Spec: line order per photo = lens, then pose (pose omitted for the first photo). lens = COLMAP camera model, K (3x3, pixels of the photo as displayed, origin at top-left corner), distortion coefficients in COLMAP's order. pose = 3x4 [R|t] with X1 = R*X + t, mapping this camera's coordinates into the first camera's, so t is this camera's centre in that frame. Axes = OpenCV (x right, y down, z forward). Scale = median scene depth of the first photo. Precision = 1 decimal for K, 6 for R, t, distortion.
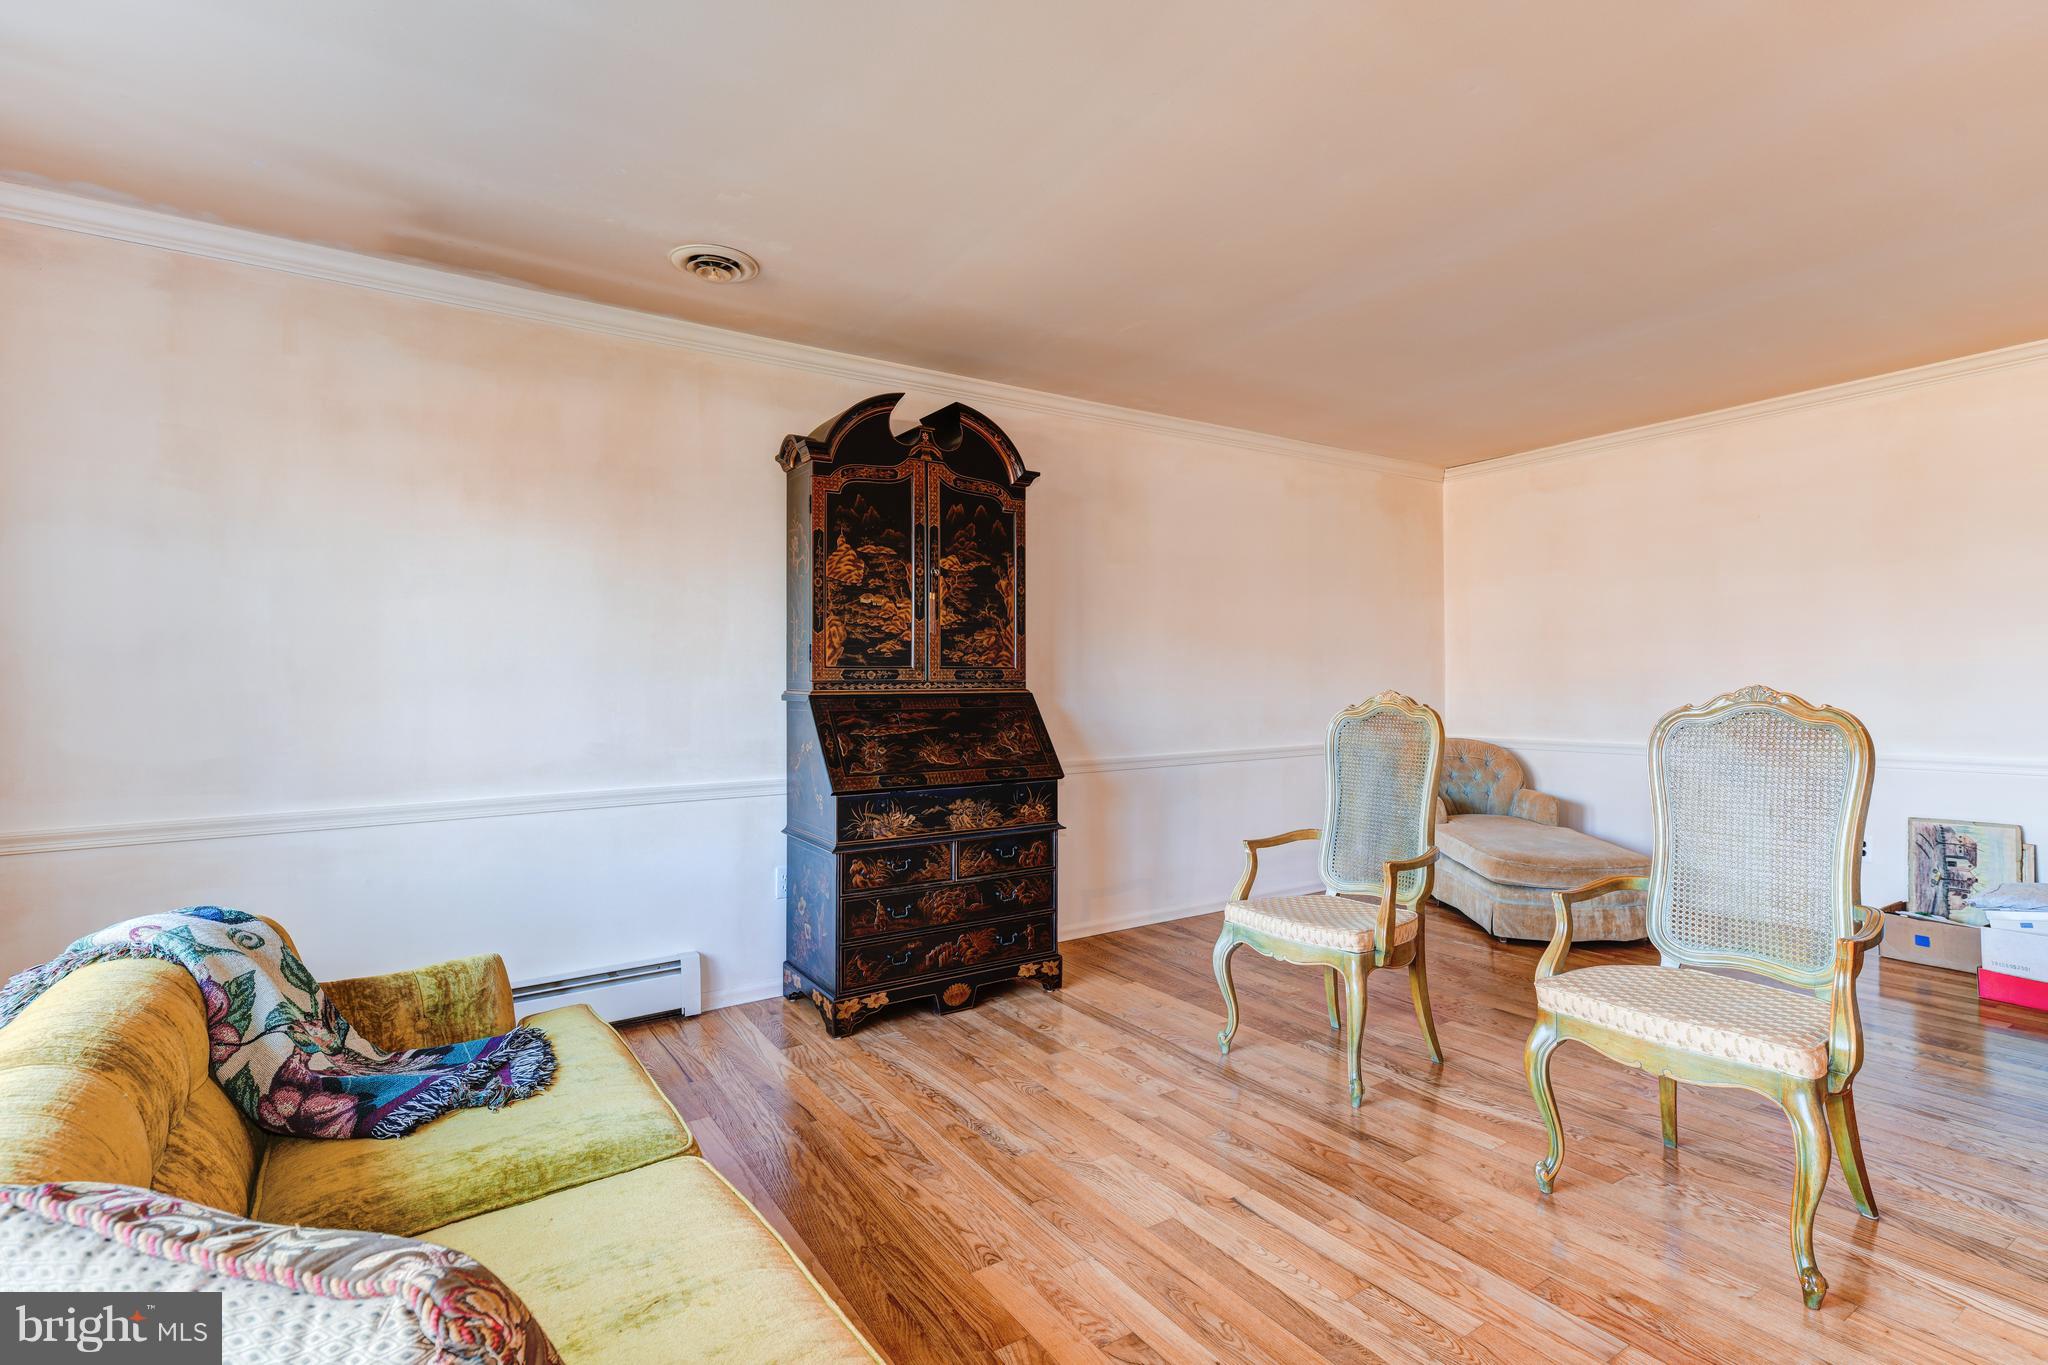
lens RADIAL K [[955.8, 0, 1026.9], [0, 955.8, 683.6], [0, 0, 1]] dist [0.000668, 0.000058]
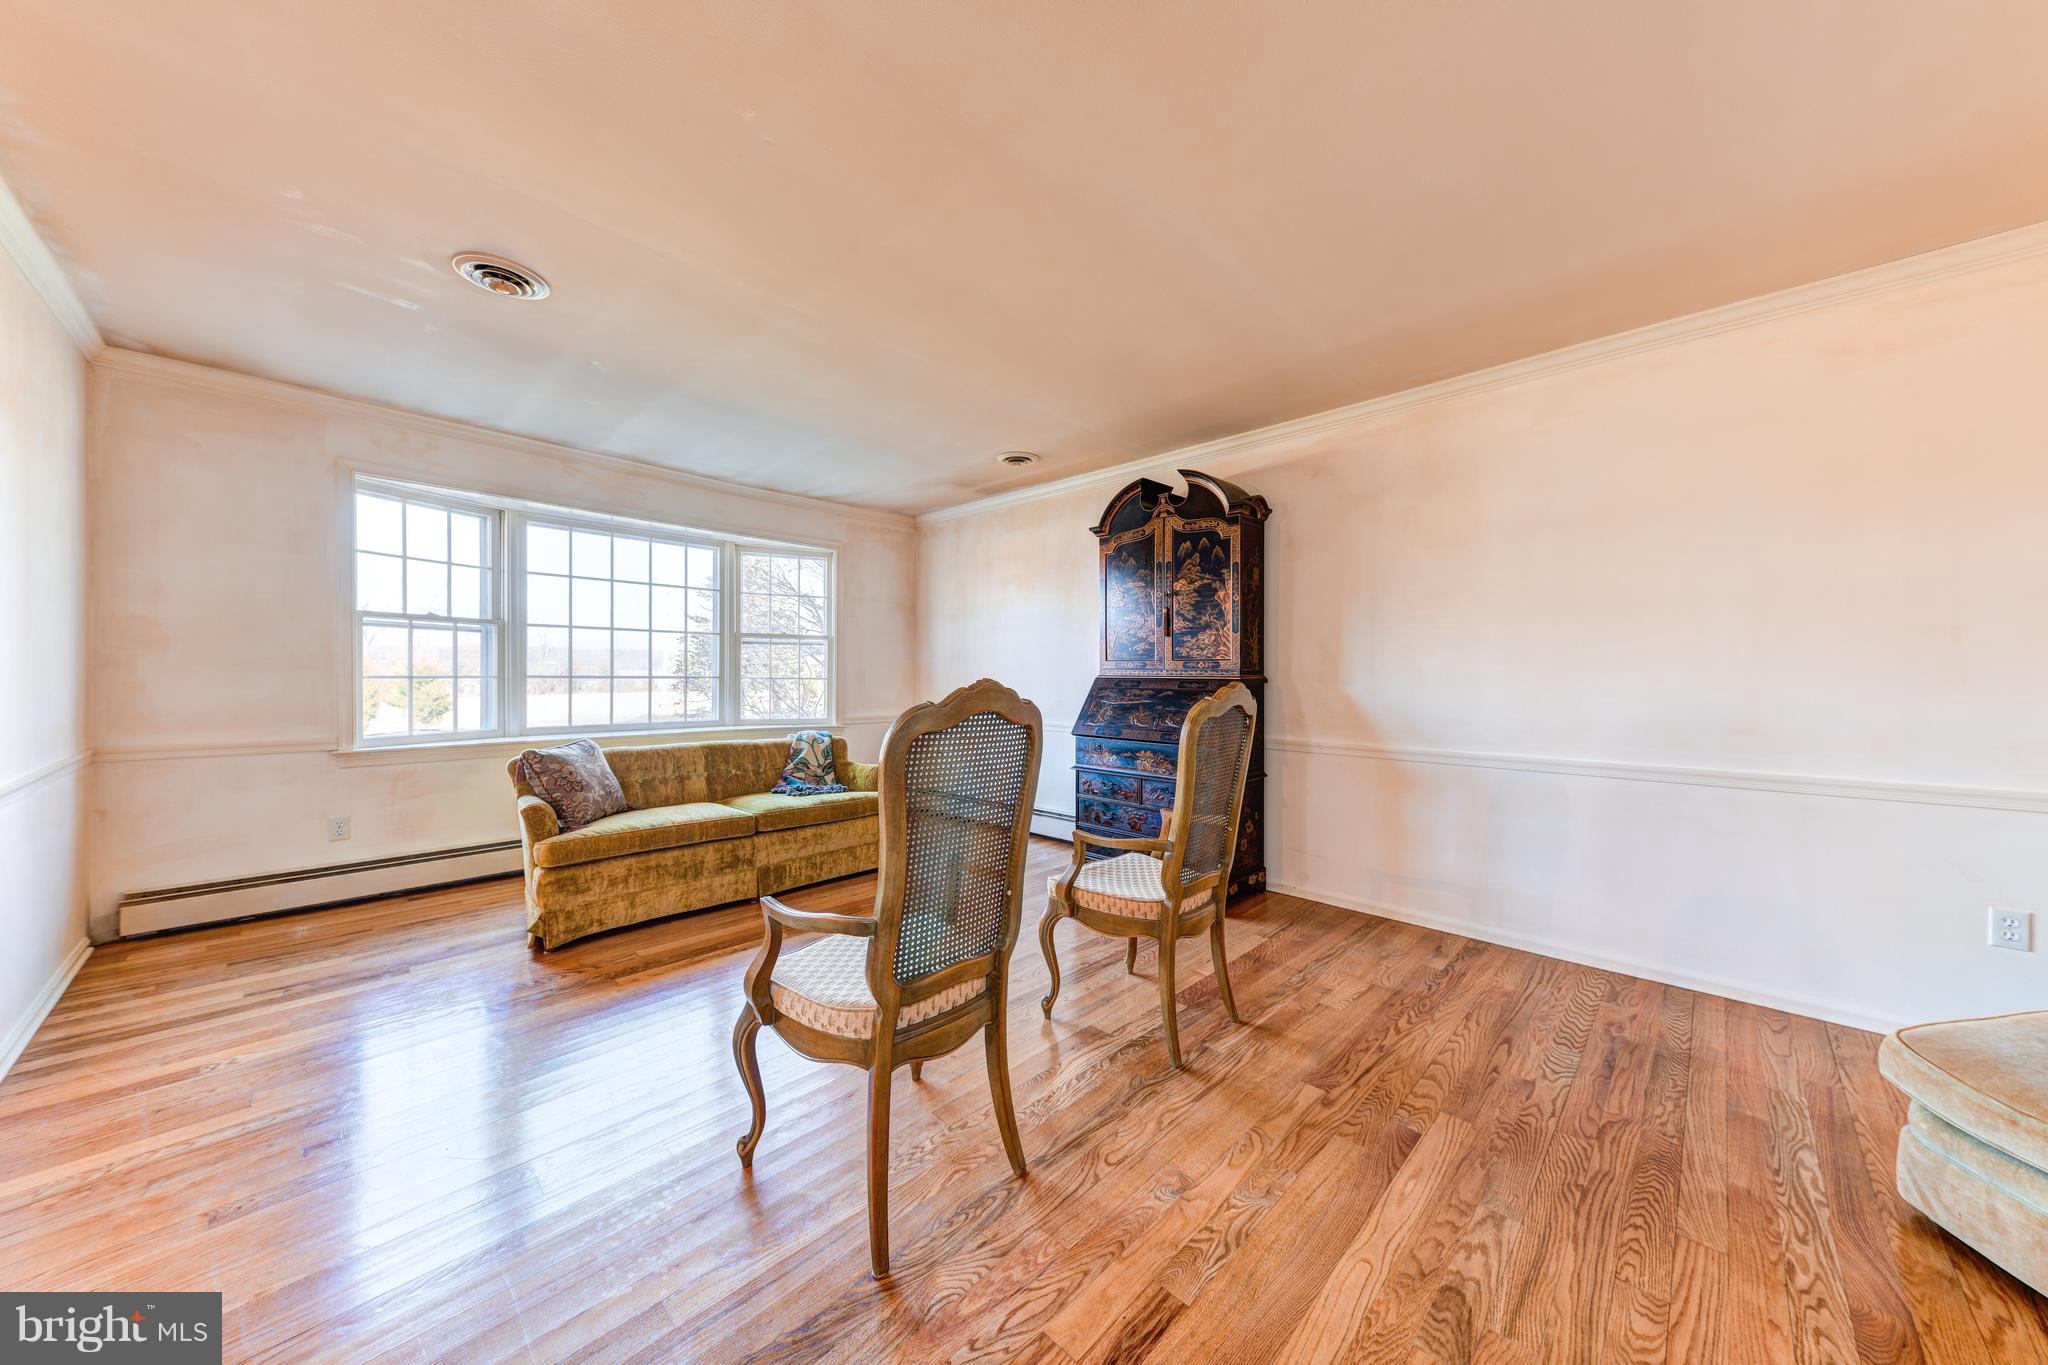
lens RADIAL K [[698.4, 0, 1037.8], [0, 698.4, 683.2], [0, 0, 1]] dist [0.007378, -0.000700]
pose [[0.205655, 0.022336, -0.978370, 0.881618], [-0.006626, 0.999748, 0.021431, -0.003110], [0.978602, 0.002075, 0.205751, 0.585070]]
